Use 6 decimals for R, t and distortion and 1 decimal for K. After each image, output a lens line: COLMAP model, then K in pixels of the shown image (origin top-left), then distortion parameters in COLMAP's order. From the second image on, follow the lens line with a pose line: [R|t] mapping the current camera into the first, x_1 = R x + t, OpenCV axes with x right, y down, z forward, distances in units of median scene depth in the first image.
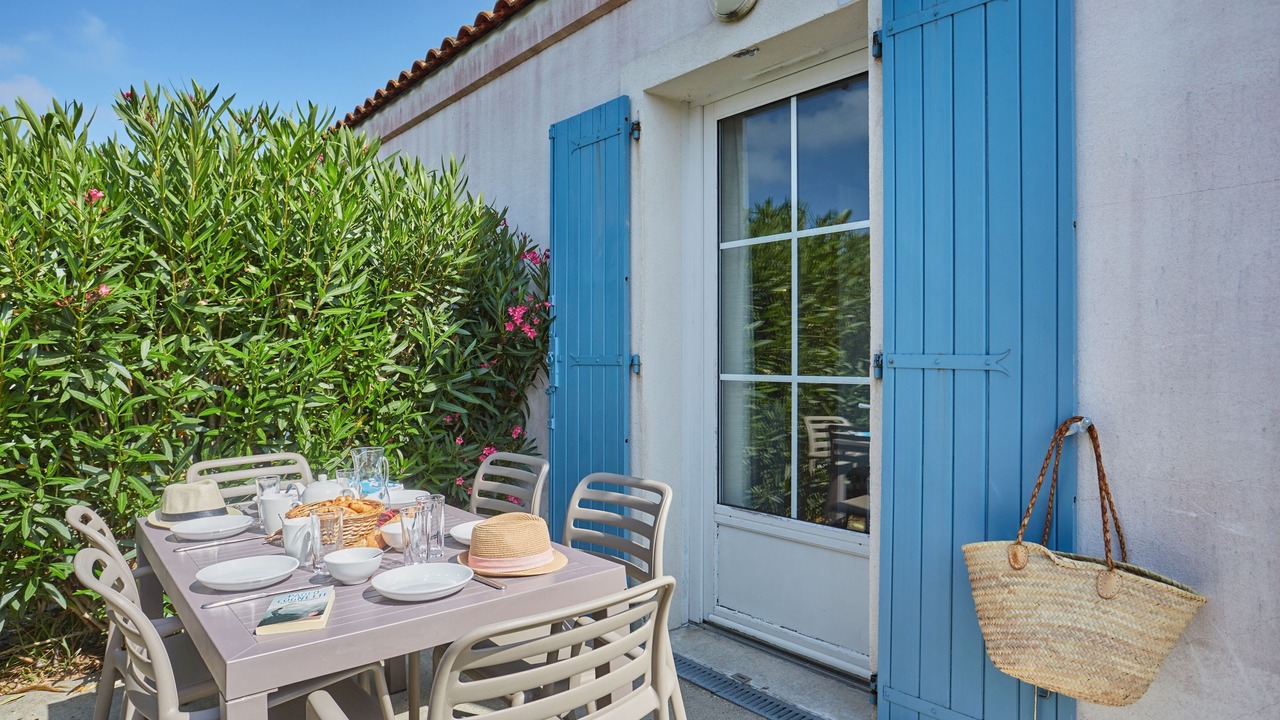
lens RADIAL K [[600.4, 0, 608.4], [0, 600.4, 352.3], [0, 0, 1]] dist [-0.039584, 0.024611]
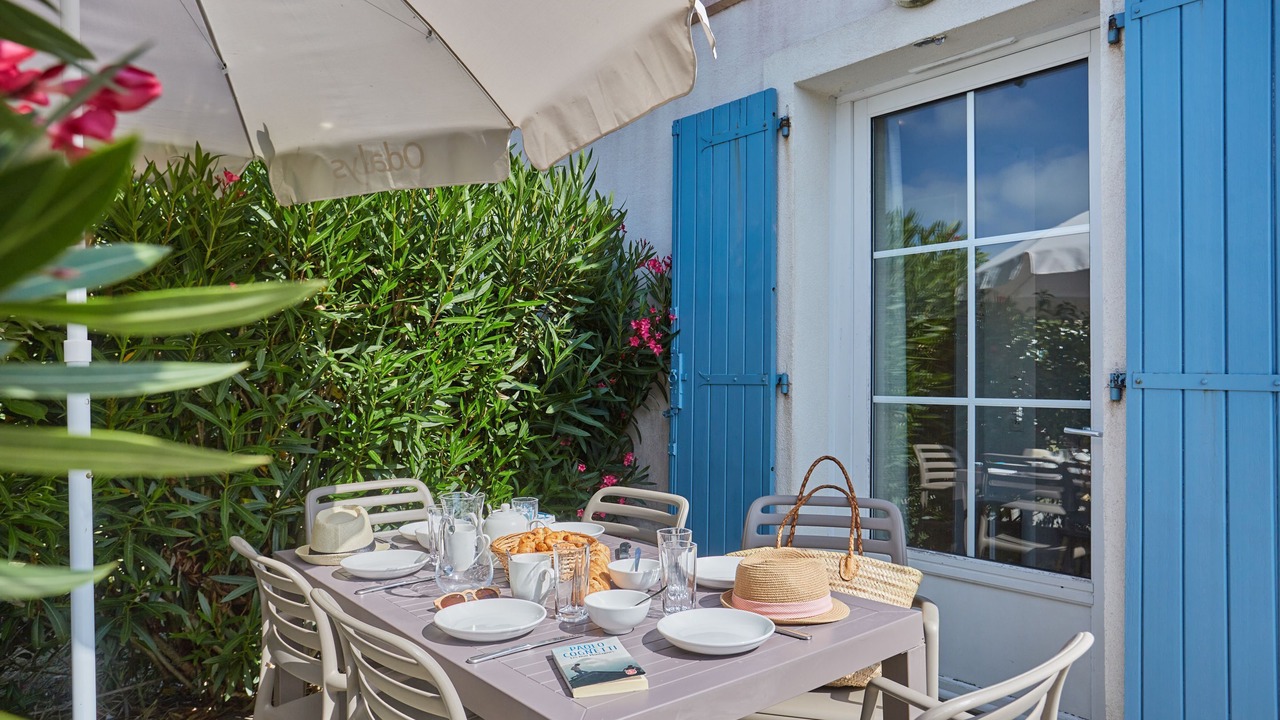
lens RADIAL K [[646.9, 0, 640.0], [0, 646.9, 360.0], [0, 0, 1]] dist [-0.051171, 0.036604]
pose [[0.999893, 0.012490, 0.007578, -0.188911], [-0.012302, 0.999628, -0.024345, 0.010859], [-0.007880, 0.024249, 0.999675, 0.036310]]
